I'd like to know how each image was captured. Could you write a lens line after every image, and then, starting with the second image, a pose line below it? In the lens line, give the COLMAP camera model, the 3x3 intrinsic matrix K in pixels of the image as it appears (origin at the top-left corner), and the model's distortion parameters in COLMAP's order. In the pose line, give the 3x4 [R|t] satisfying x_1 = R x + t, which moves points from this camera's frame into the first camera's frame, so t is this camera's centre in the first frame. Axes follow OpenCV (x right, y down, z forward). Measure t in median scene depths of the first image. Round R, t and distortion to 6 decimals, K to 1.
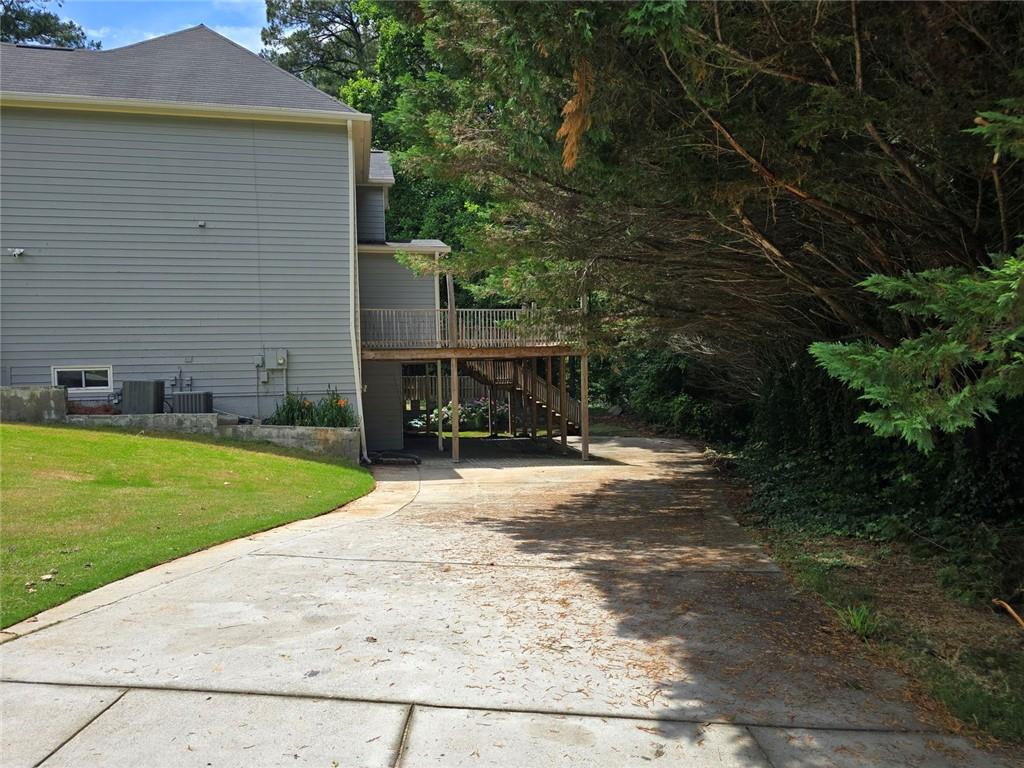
lens RADIAL K [[686.1, 0, 511.9], [0, 686.1, 384.1], [0, 0, 1]] dist [0.035444, -0.001427]
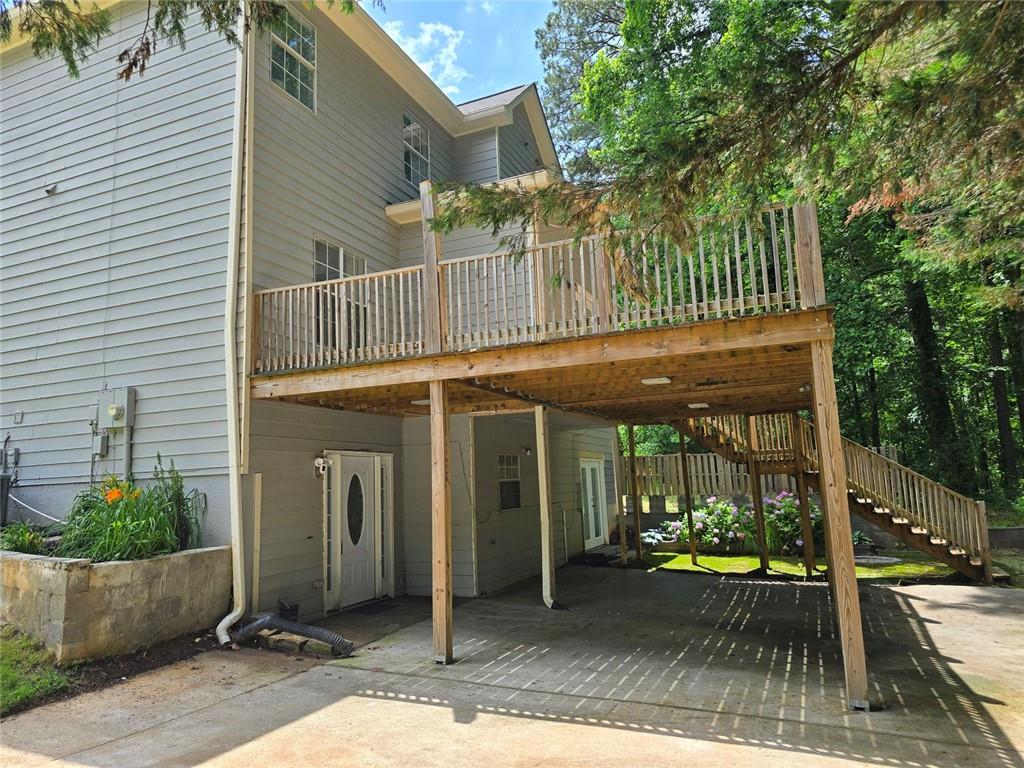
lens RADIAL K [[686.1, 0, 510.6], [0, 686.1, 386.4], [0, 0, 1]] dist [0.035444, -0.001427]
pose [[0.793231, -0.093511, -0.601698, 0.192490], [0.010426, 0.990079, -0.140125, 0.021534], [0.608832, 0.104878, 0.786336, 0.743995]]
